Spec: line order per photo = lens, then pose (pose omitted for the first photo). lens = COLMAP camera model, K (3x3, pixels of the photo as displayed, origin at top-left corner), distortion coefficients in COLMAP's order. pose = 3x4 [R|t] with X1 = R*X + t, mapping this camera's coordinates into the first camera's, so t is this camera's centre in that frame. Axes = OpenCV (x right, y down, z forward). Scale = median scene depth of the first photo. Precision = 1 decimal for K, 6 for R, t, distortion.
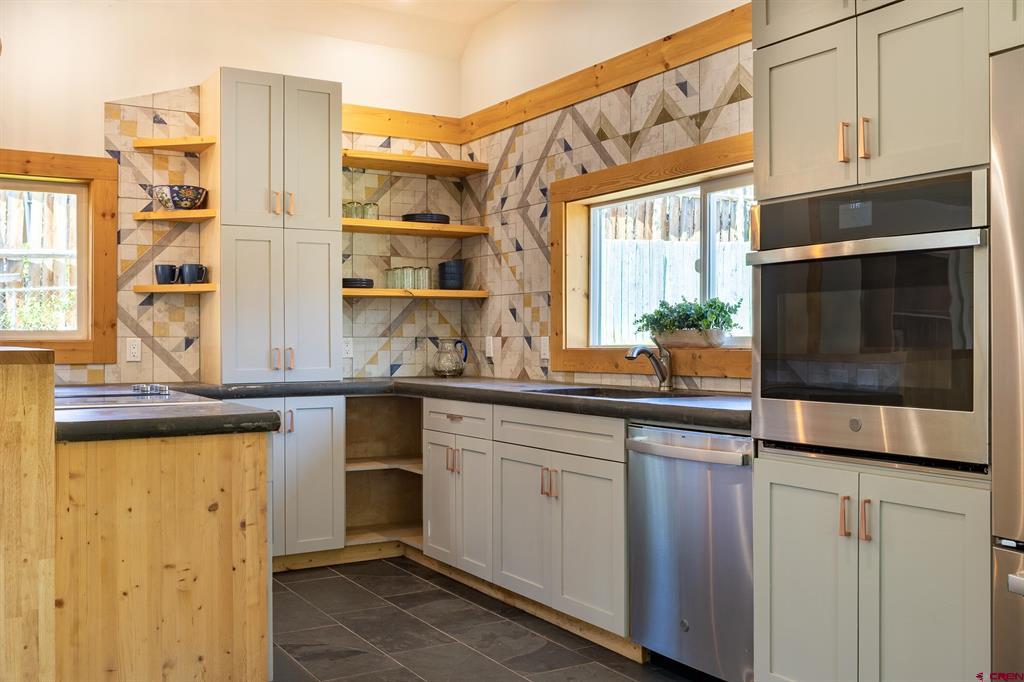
lens RADIAL K [[993.3, 0, 512.2], [0, 993.3, 340.2], [0, 0, 1]] dist [-0.014014, 0.000000]
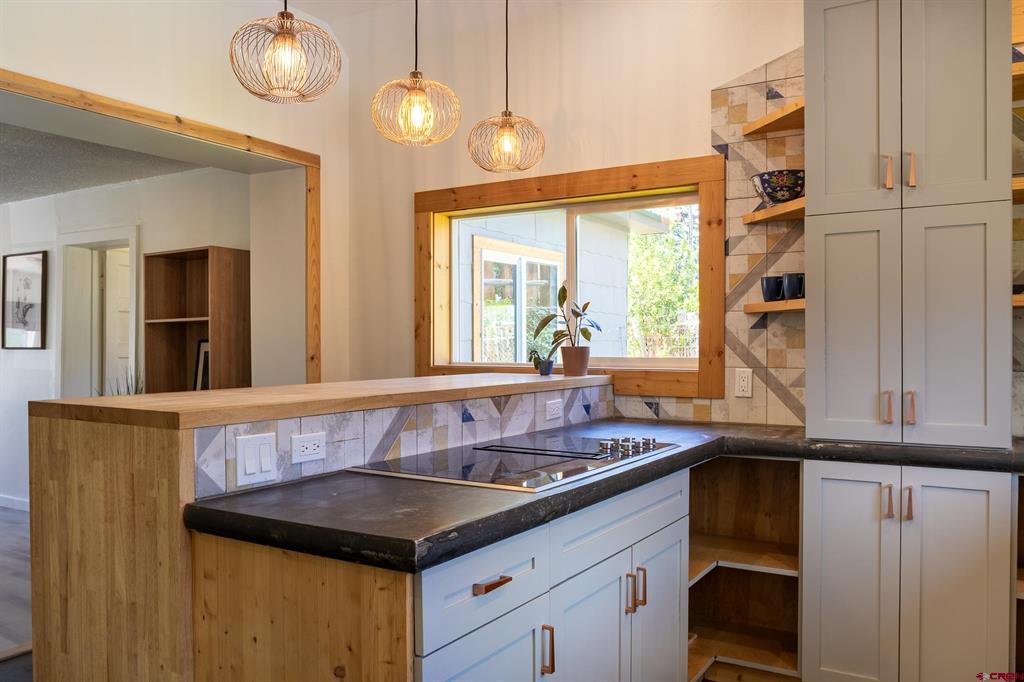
lens RADIAL K [[804.9, 0, 504.6], [0, 804.9, 355.3], [0, 0, 1]] dist [-0.033475, -0.002766]
pose [[0.458003, 0.016415, -0.888799, 0.118466], [0.000231, 0.999827, 0.018585, -0.025644], [0.888951, -0.008717, 0.457920, 0.520067]]
